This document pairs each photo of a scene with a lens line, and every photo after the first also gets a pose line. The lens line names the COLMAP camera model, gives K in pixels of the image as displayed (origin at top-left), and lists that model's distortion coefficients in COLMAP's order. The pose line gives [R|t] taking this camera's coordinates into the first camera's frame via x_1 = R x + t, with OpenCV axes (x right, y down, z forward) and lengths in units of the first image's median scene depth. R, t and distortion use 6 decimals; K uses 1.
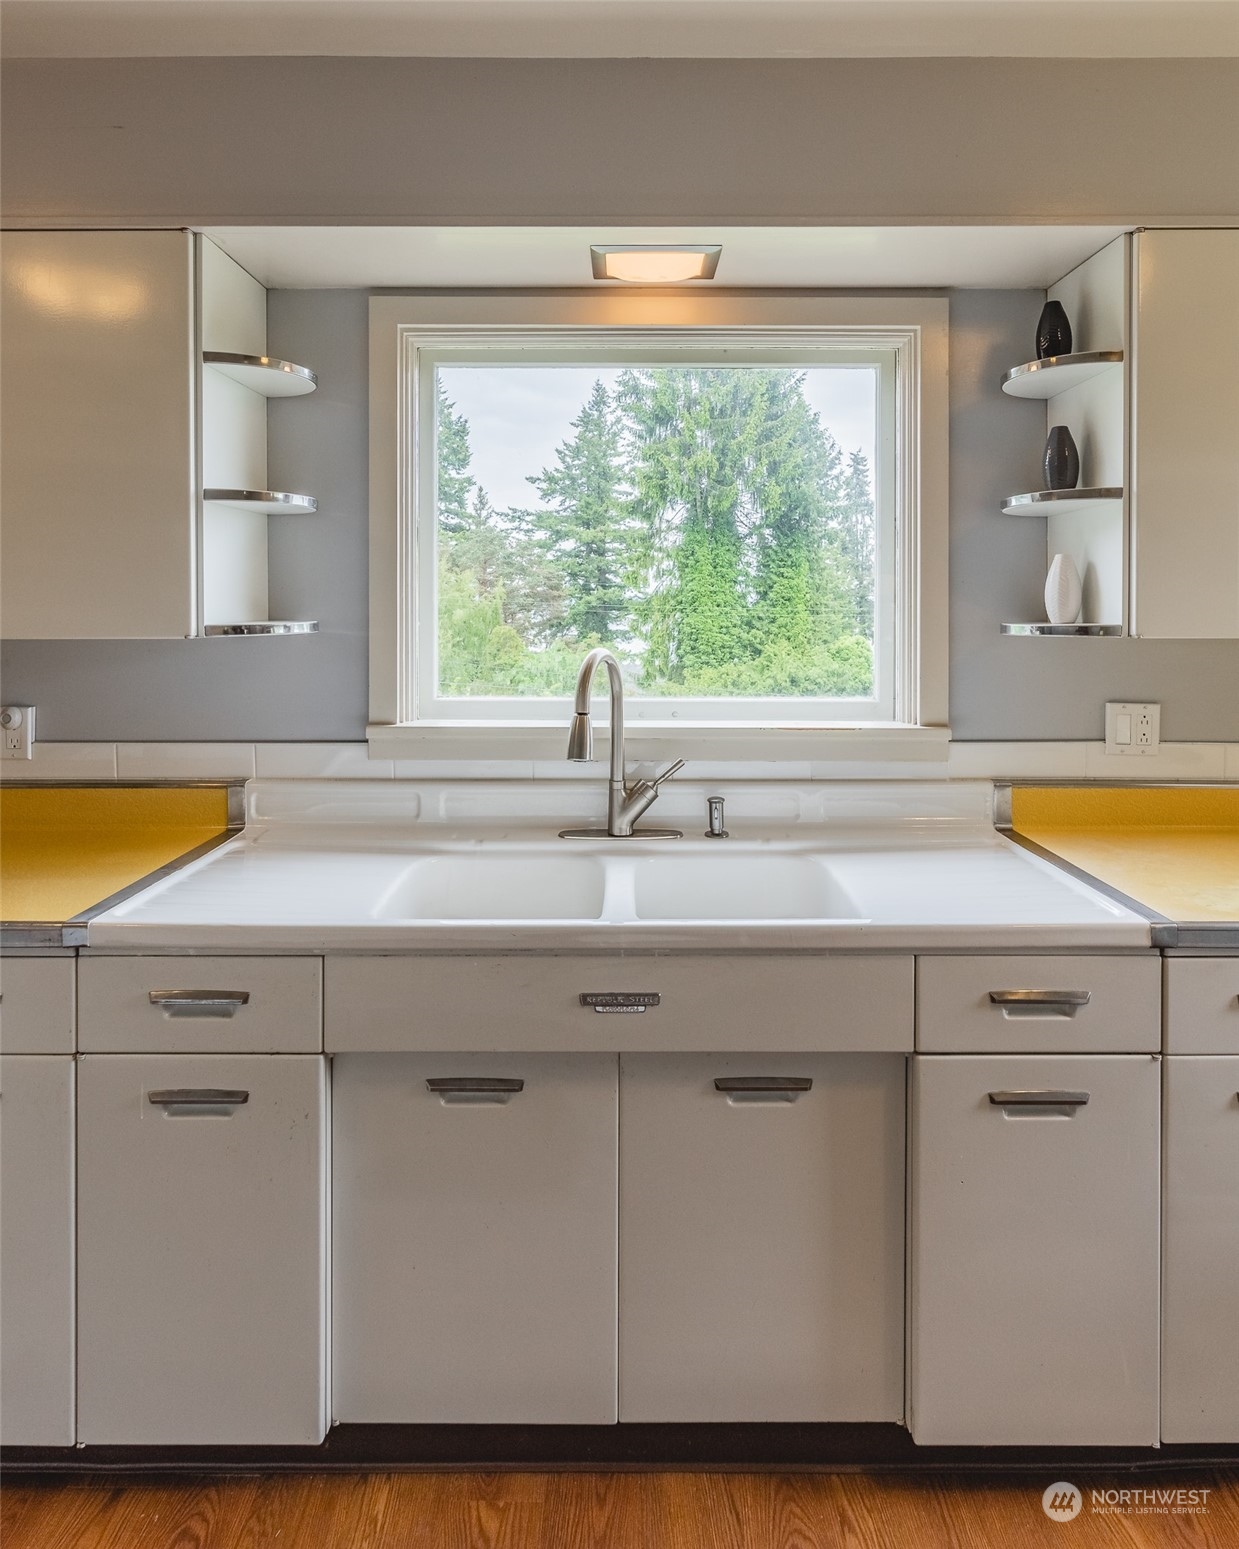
lens RADIAL K [[929.0, 0, 620.6], [0, 929.0, 609.7], [0, 0, 1]] dist [-0.004412, -0.000950]
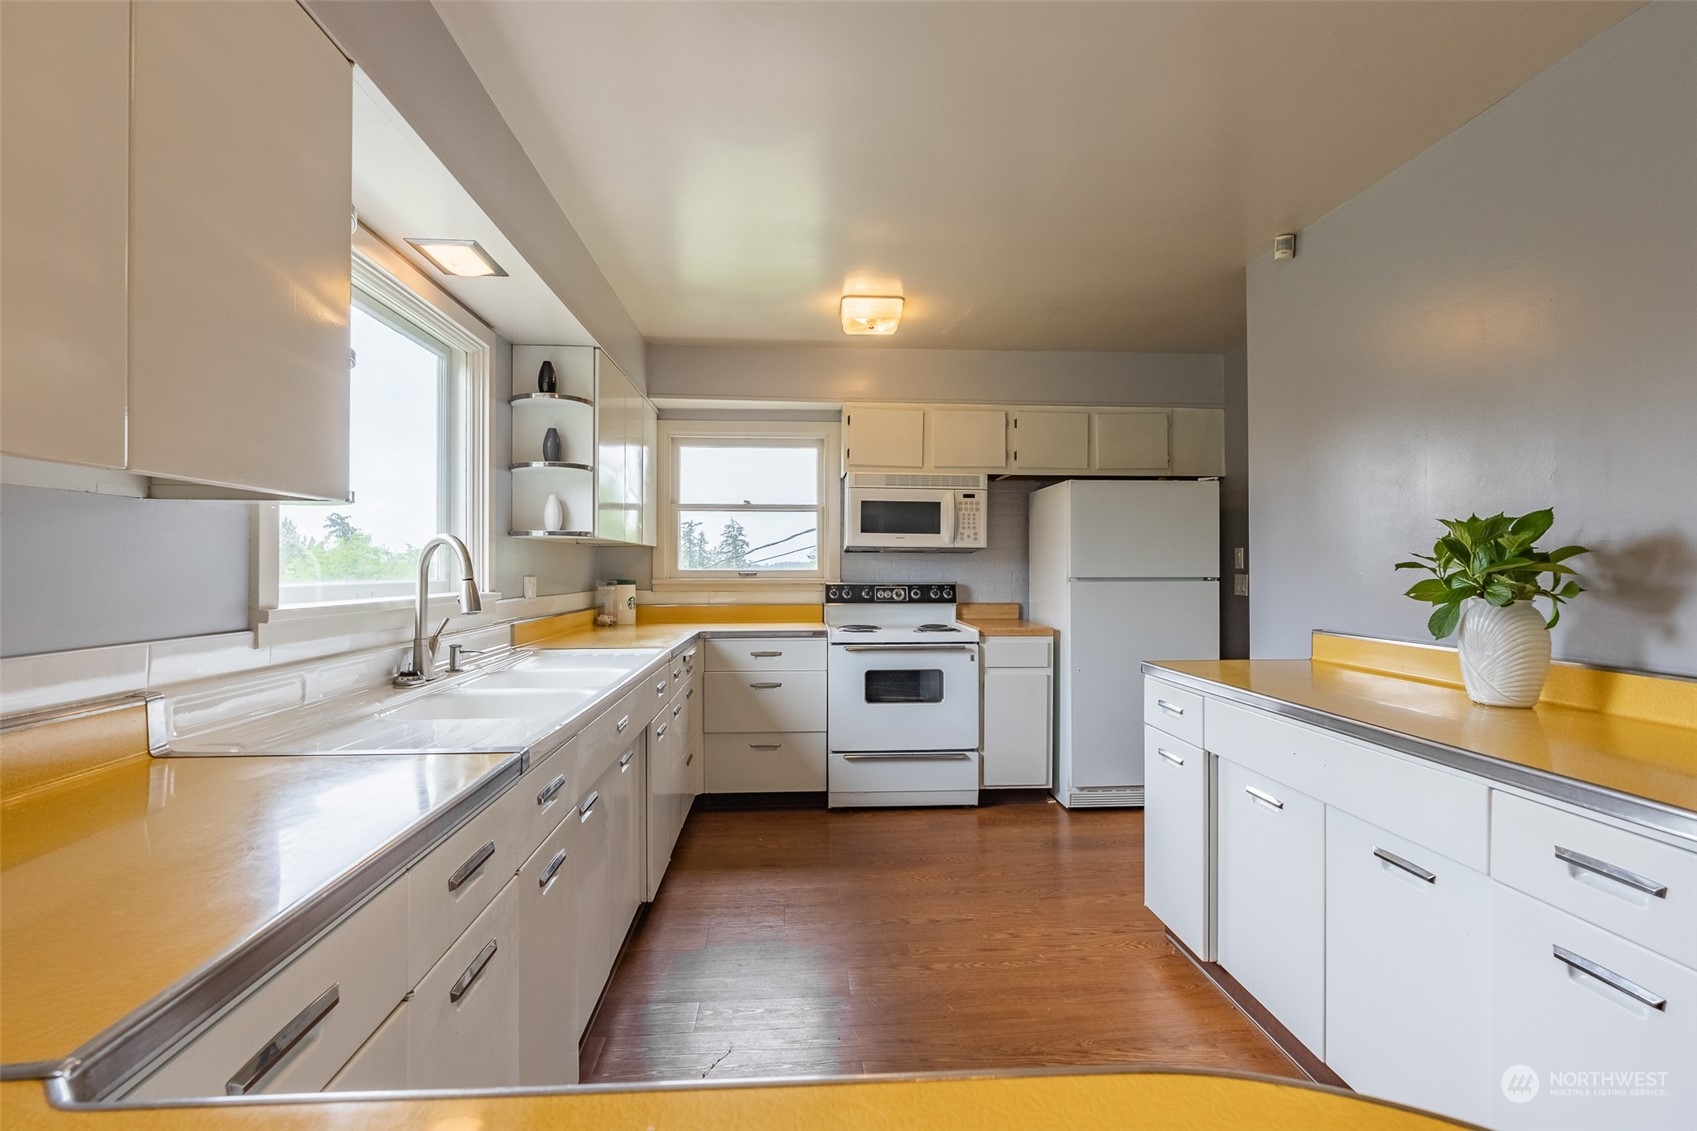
lens RADIAL K [[782.0, 0, 854.2], [0, 782.0, 561.5], [0, 0, 1]] dist [0.000174, 0.000710]
pose [[-0.081846, 0.006791, 0.996622, -1.135722], [0.003883, 0.999971, -0.006495, 0.086373], [-0.996637, 0.003338, -0.081870, 0.493662]]
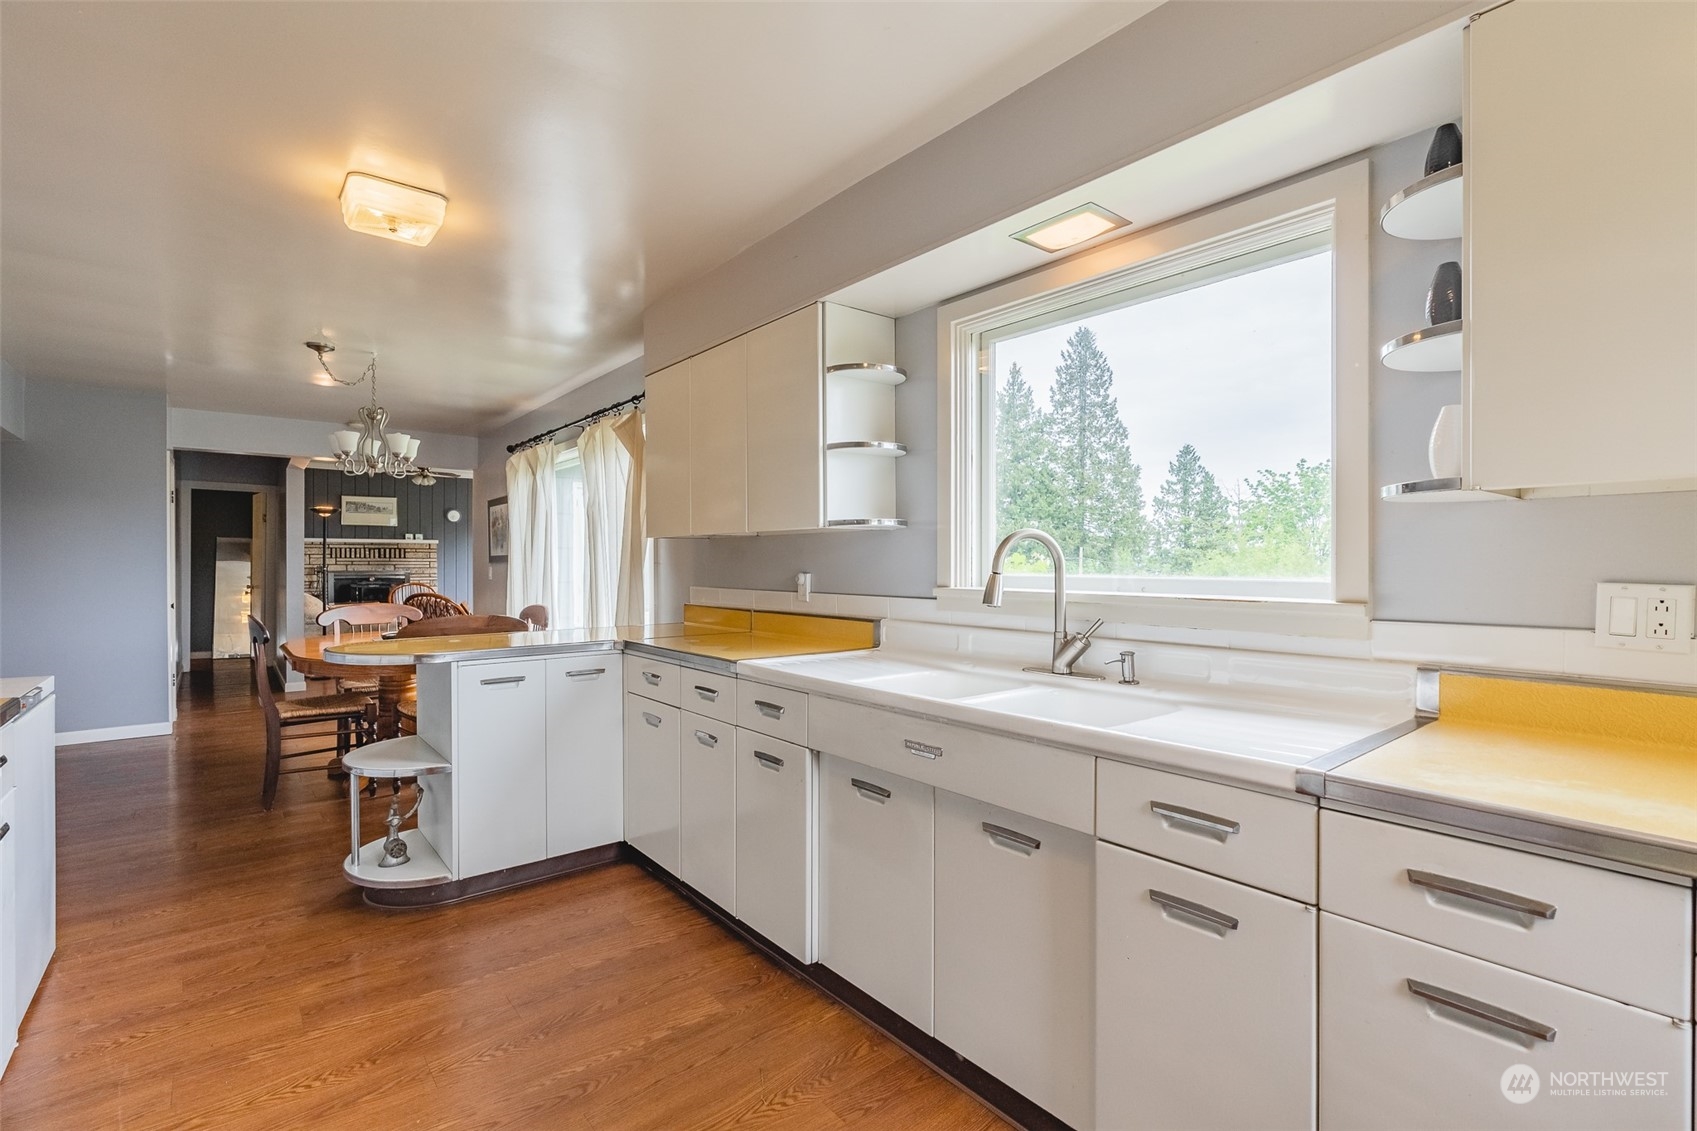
lens RADIAL K [[777.5, 0, 859.6], [0, 777.5, 564.2], [0, 0, 1]] dist [-0.011137, 0.003973]
pose [[0.637457, 0.001625, -0.770484, 0.659622], [-0.003606, 0.999993, -0.000875, 0.090881], [0.770477, 0.003336, 0.637459, 0.087264]]
